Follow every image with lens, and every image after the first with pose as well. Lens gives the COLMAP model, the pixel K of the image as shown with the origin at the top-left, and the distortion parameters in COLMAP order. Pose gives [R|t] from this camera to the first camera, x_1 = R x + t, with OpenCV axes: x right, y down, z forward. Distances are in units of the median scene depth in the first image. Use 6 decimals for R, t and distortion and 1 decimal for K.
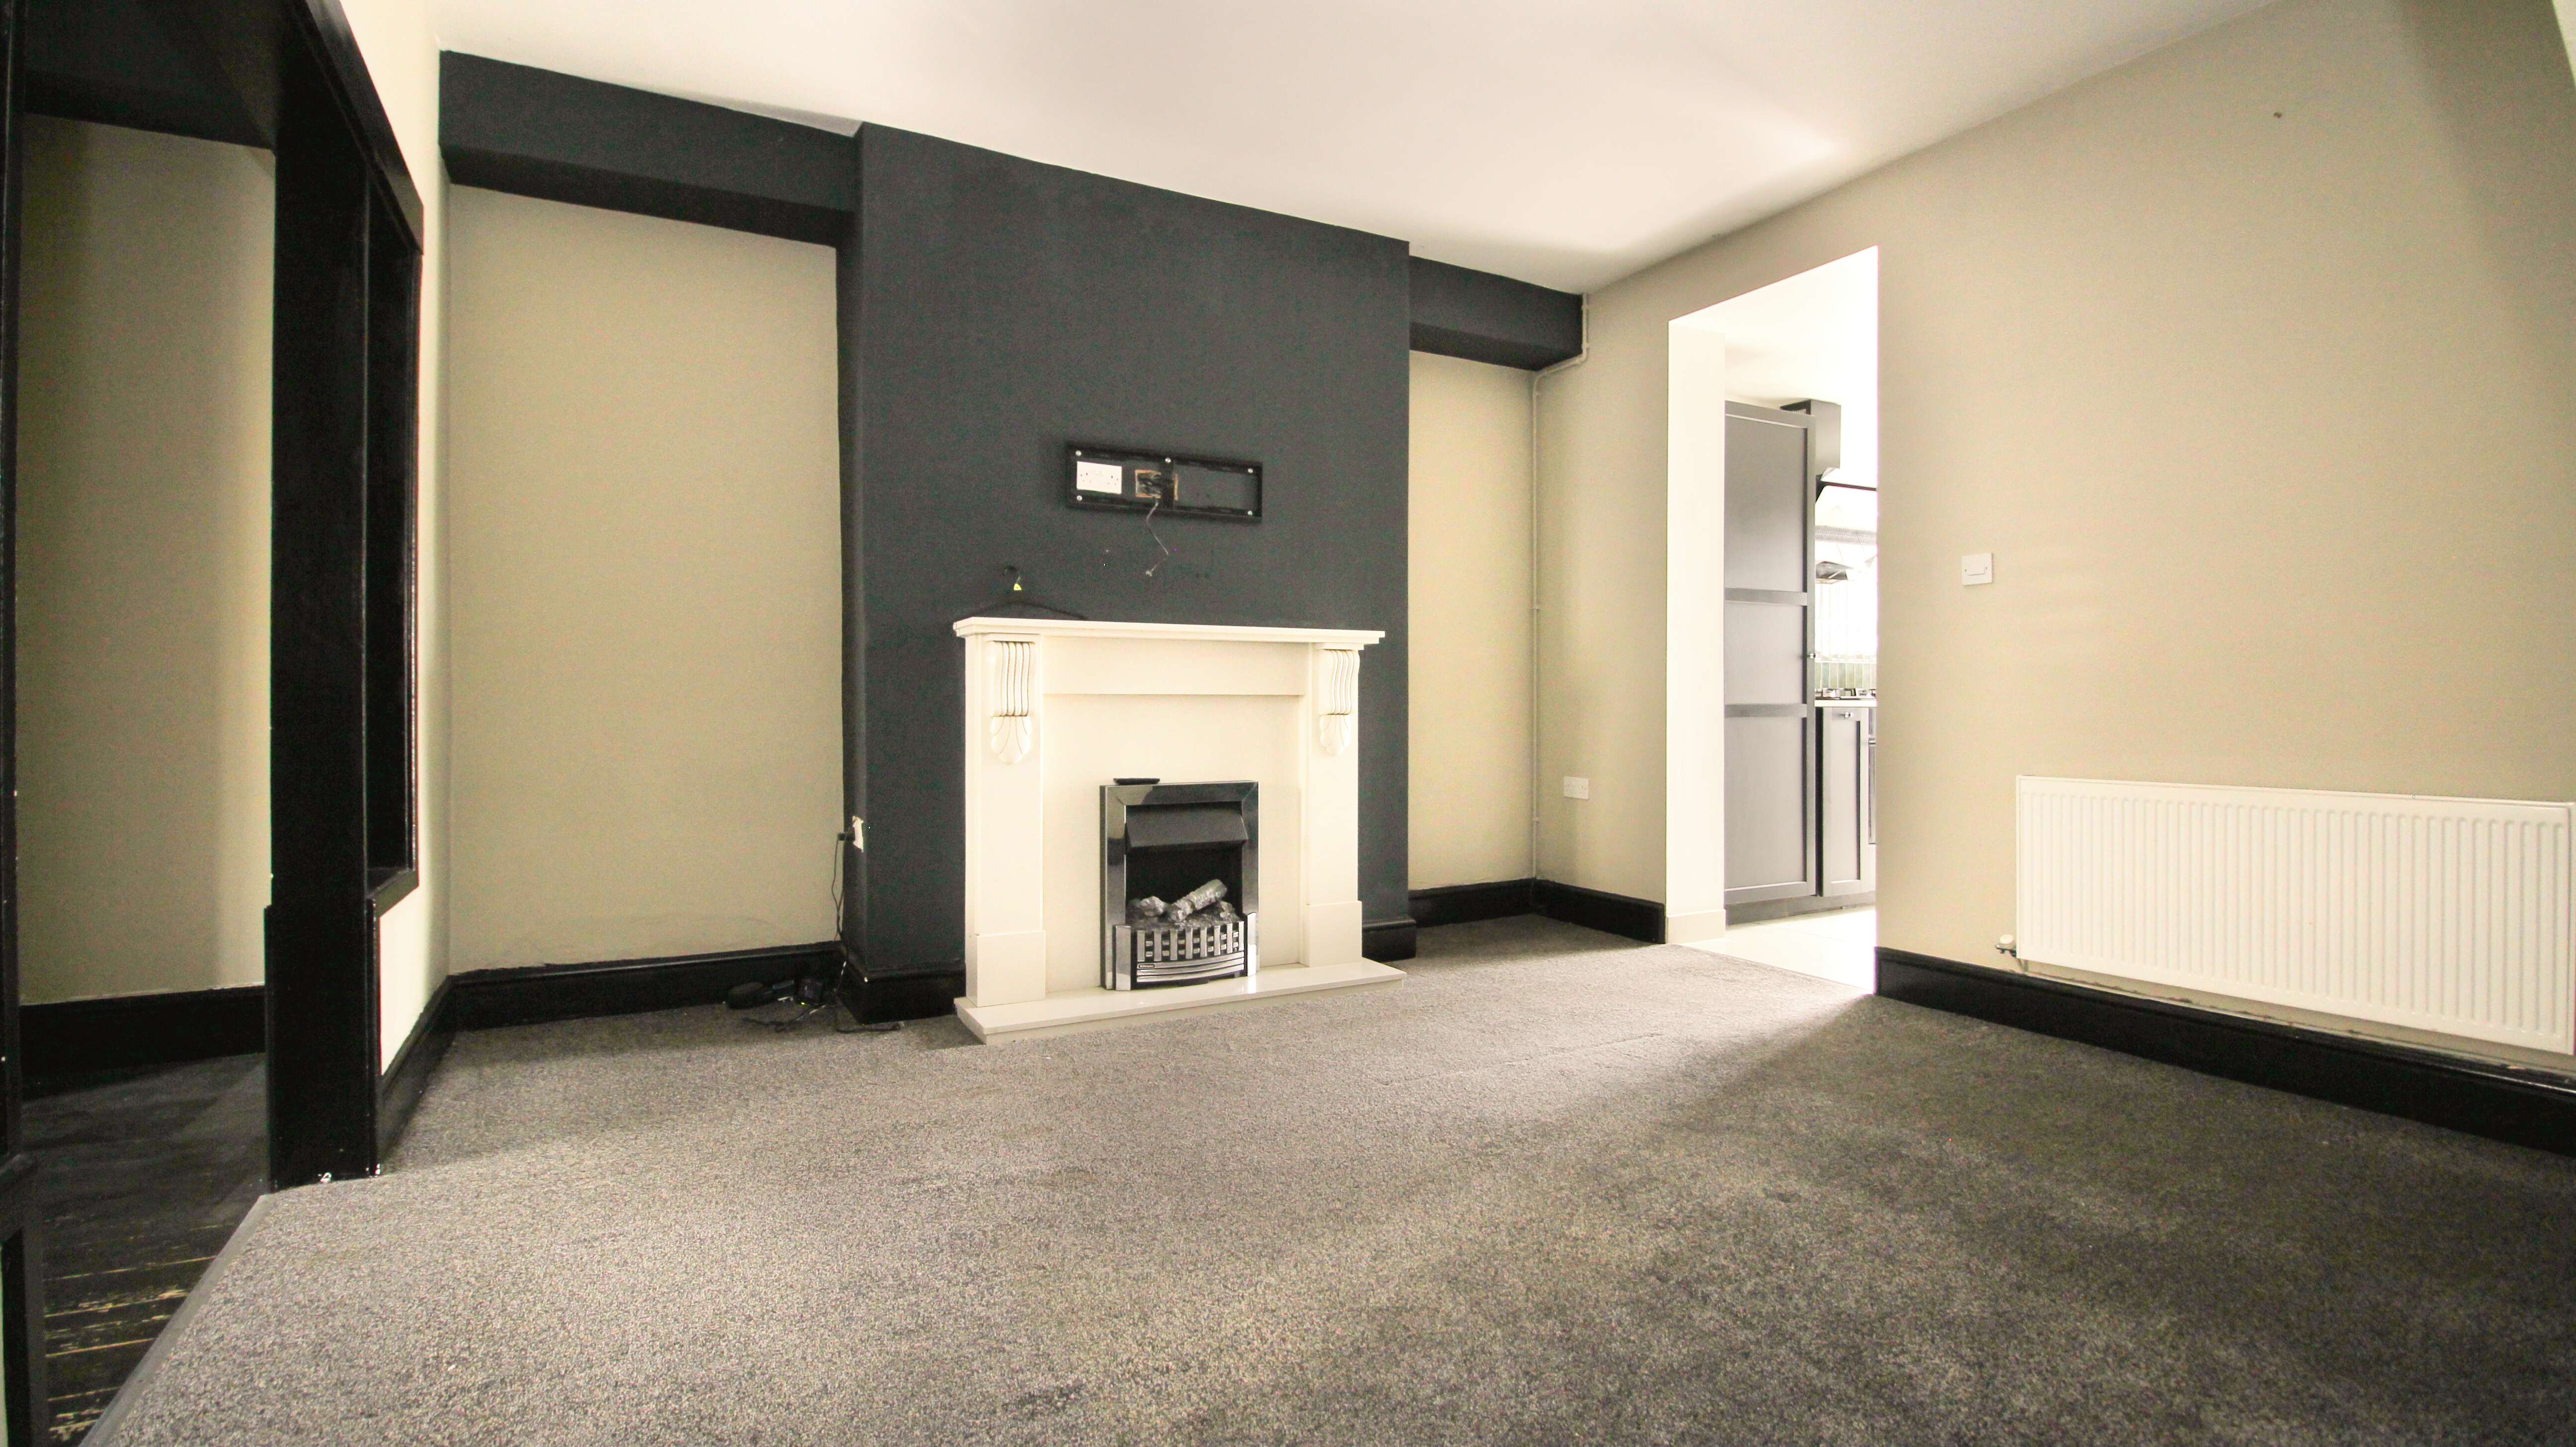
lens RADIAL K [[1181.6, 0, 1286.8], [0, 1181.6, 709.4], [0, 0, 1]] dist [0.000597, -0.015446]
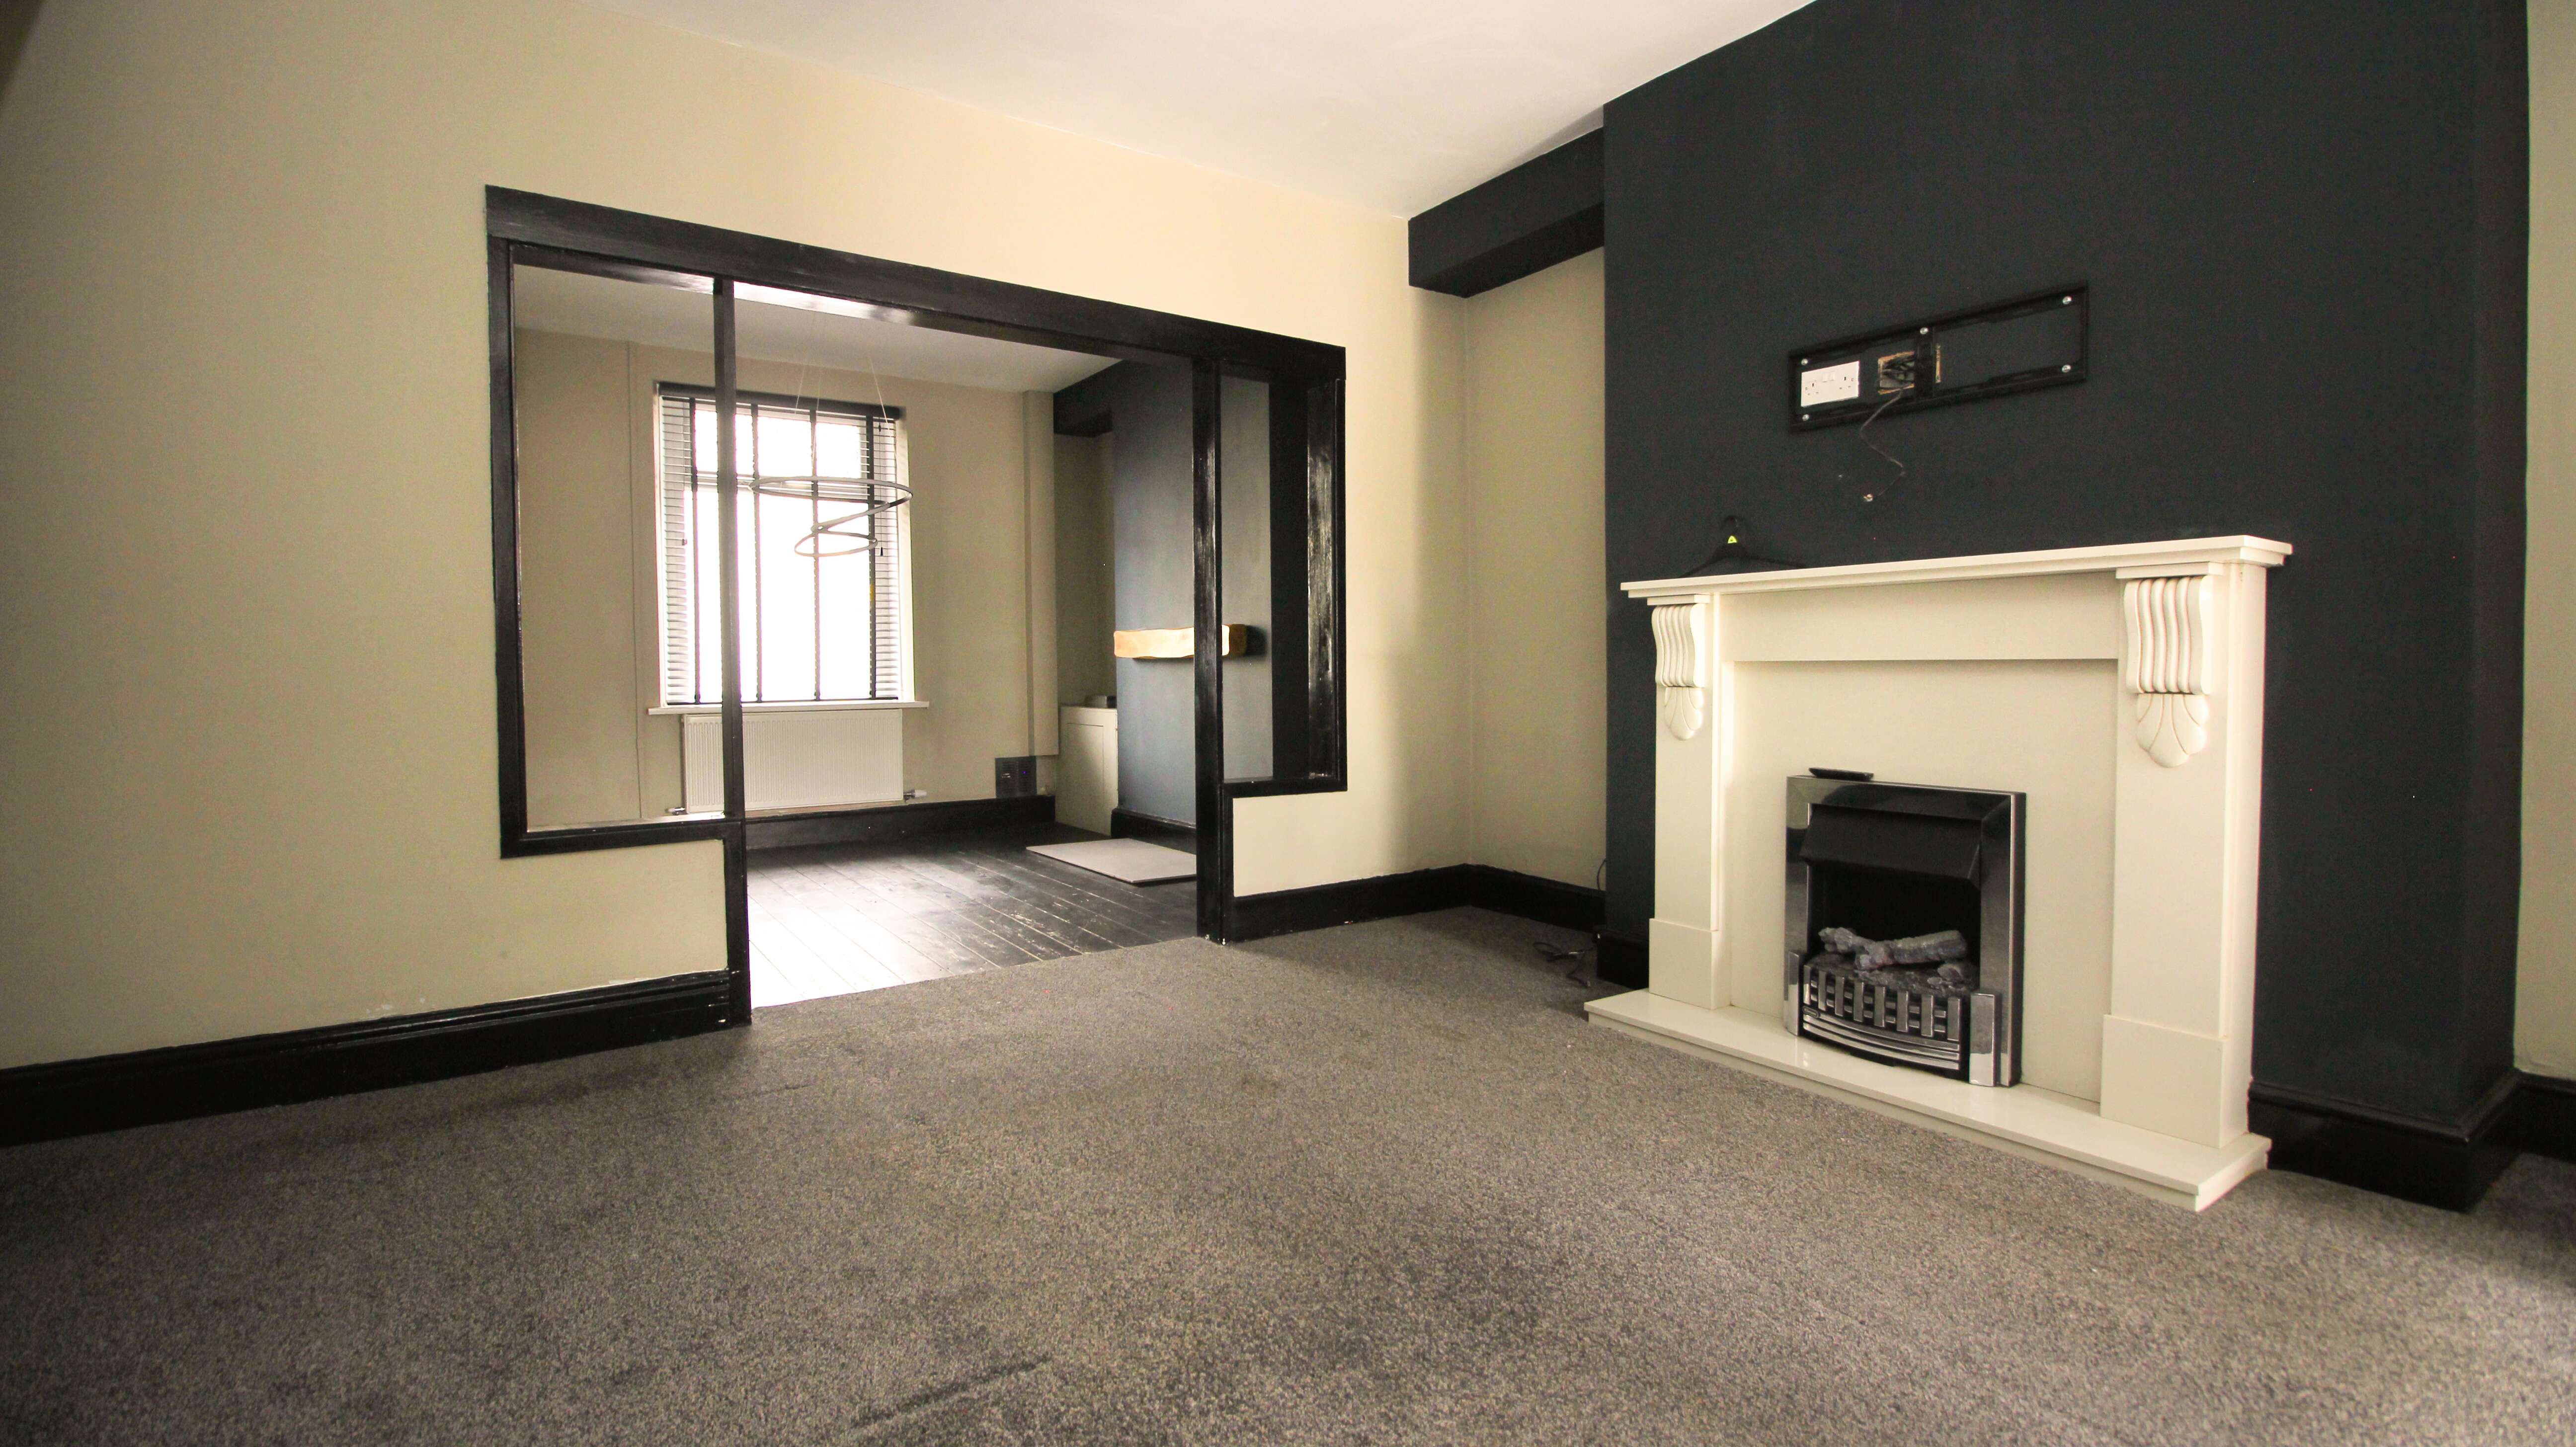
lens RADIAL K [[1181.6, 0, 1286.8], [0, 1181.6, 709.4], [0, 0, 1]] dist [0.000597, -0.015446]
pose [[0.100783, 0.034561, -0.994308, 0.592026], [-0.000138, 0.999397, 0.034723, -0.007733], [0.994908, -0.003362, 0.100727, 0.562750]]
